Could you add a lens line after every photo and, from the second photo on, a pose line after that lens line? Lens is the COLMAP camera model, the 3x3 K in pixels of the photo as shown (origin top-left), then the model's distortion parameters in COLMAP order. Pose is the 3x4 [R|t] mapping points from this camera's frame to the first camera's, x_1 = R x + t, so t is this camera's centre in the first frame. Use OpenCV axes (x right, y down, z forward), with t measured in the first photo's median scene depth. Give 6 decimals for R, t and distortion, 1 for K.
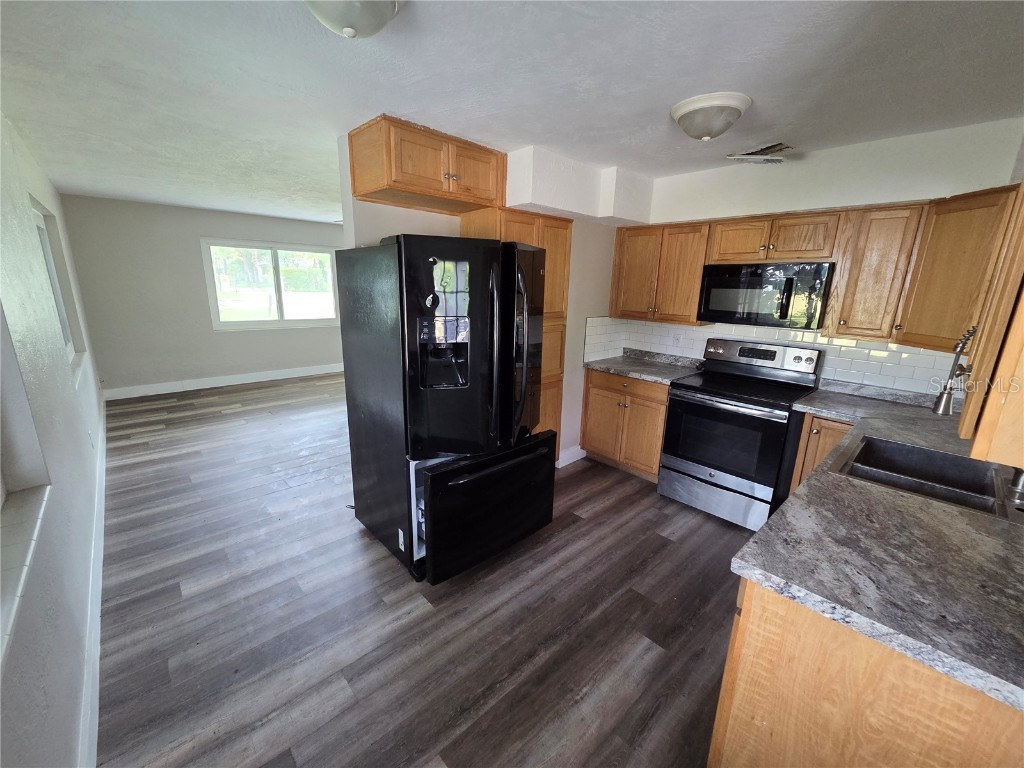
lens RADIAL K [[418.1, 0, 513.3], [0, 418.1, 387.4], [0, 0, 1]] dist [0.005001, -0.001130]
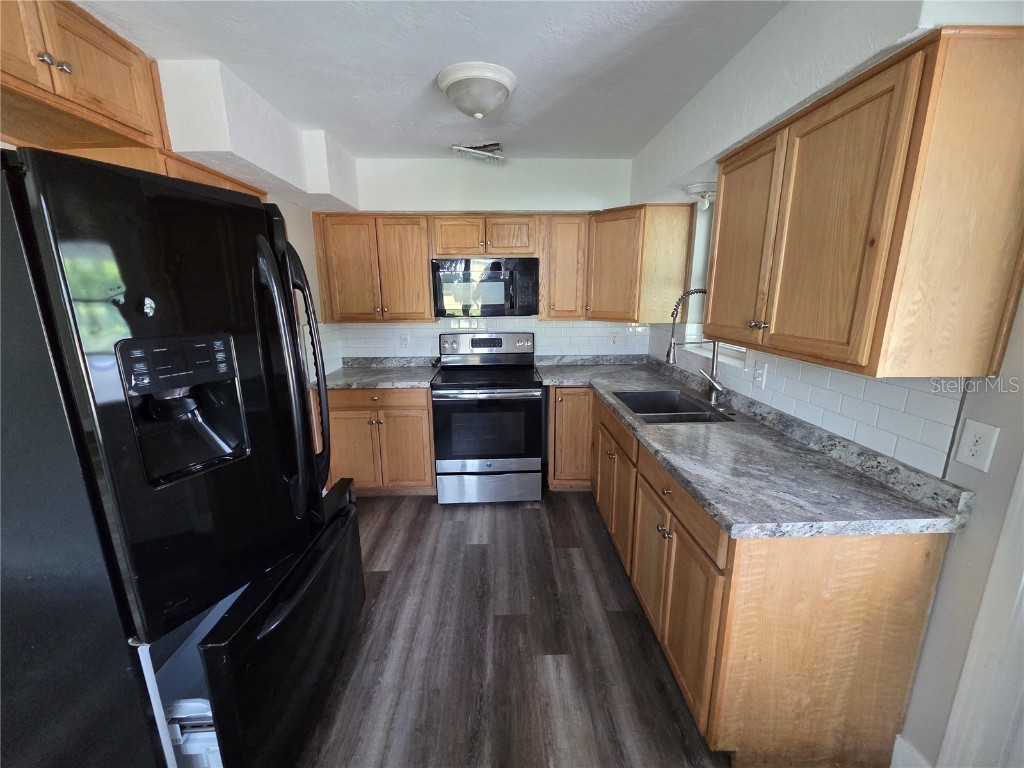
lens RADIAL K [[418.1, 0, 513.5], [0, 418.1, 386.6], [0, 0, 1]] dist [0.005001, -0.001130]
pose [[0.655079, -0.198677, 0.728972, -0.233756], [0.209004, 0.974810, 0.077860, -0.053193], [-0.726078, 0.101353, 0.680102, 0.305515]]
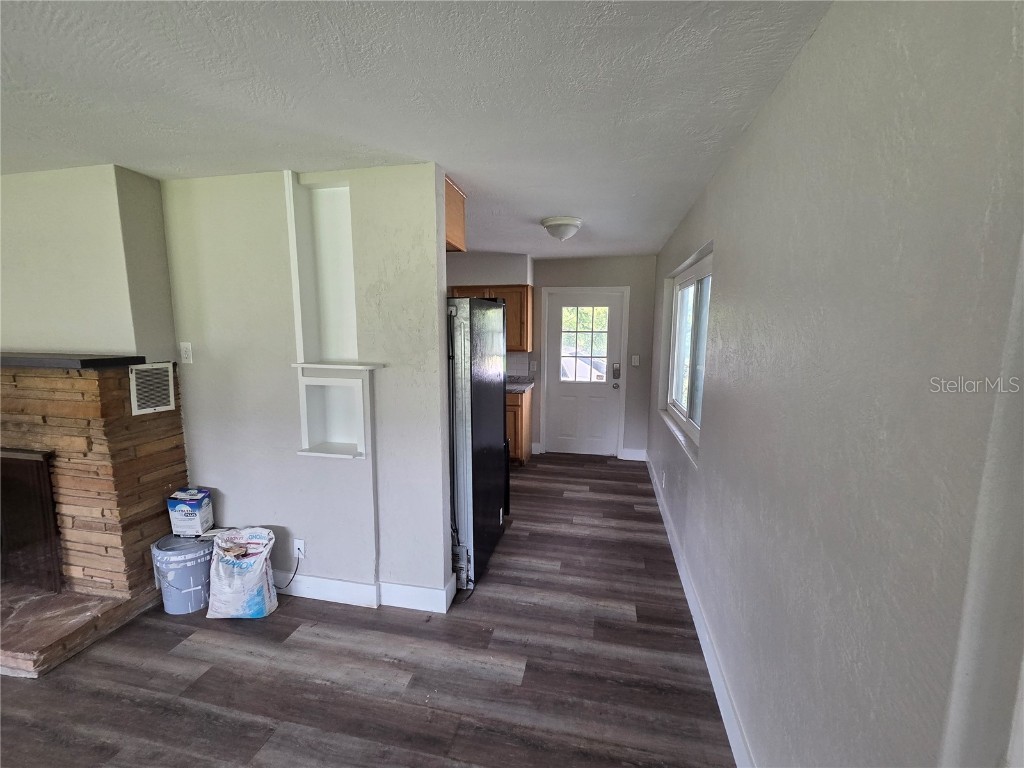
lens RADIAL K [[418.1, 0, 517.3], [0, 418.1, 386.4], [0, 0, 1]] dist [0.005001, -0.001130]
pose [[-0.576314, -0.147883, 0.803737, -1.252835], [0.180385, 0.936215, 0.301601, -0.403223], [-0.797072, 0.318799, -0.512878, 1.444010]]
